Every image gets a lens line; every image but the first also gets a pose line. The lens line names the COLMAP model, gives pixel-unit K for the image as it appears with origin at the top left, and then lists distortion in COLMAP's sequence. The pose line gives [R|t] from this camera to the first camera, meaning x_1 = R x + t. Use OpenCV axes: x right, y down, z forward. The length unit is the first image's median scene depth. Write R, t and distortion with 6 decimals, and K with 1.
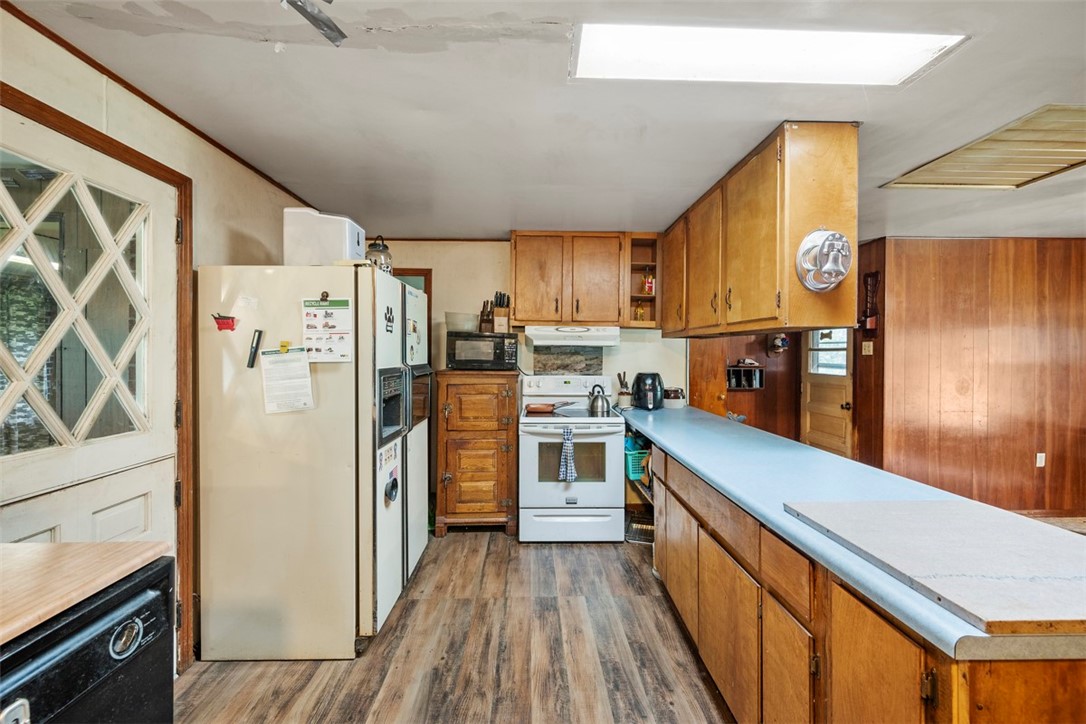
lens RADIAL K [[425.6, 0, 542.9], [0, 425.6, 355.1], [0, 0, 1]] dist [0.000078, 0.000043]
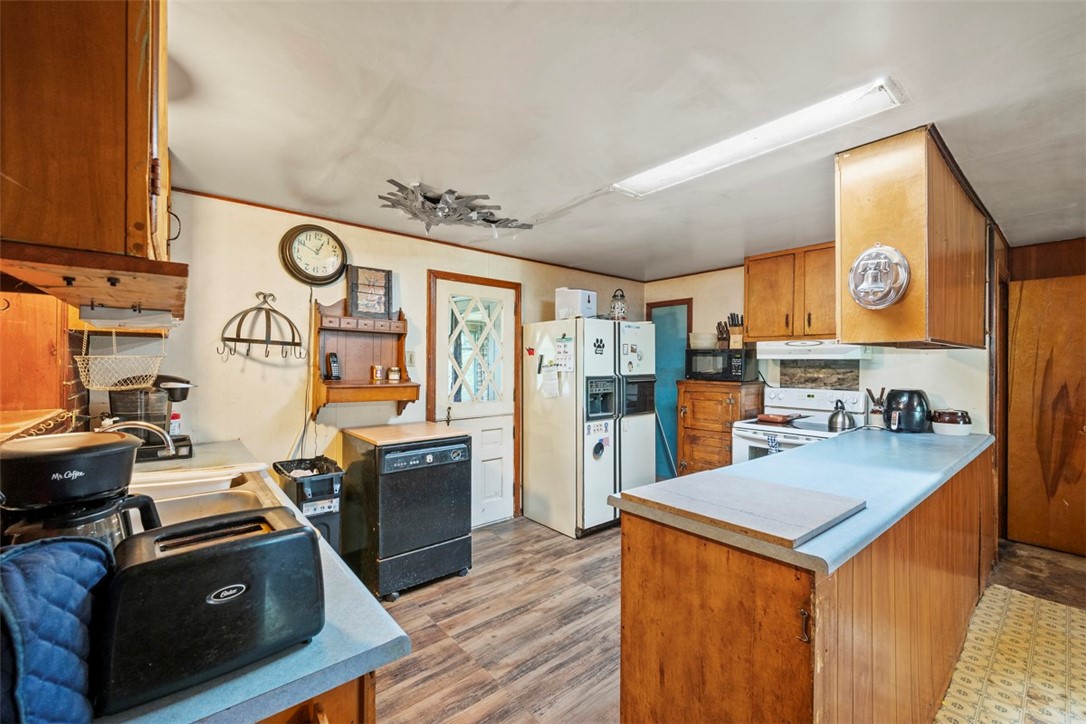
lens RADIAL K [[442.4, 0, 543.0], [0, 442.4, 362.0], [0, 0, 1]] dist [-0.000132, 0.000016]
pose [[0.620078, -0.004367, -0.784528, 0.573490], [-0.003602, 0.999958, -0.008414, -0.005166], [0.784532, 0.008043, 0.620037, -0.158068]]
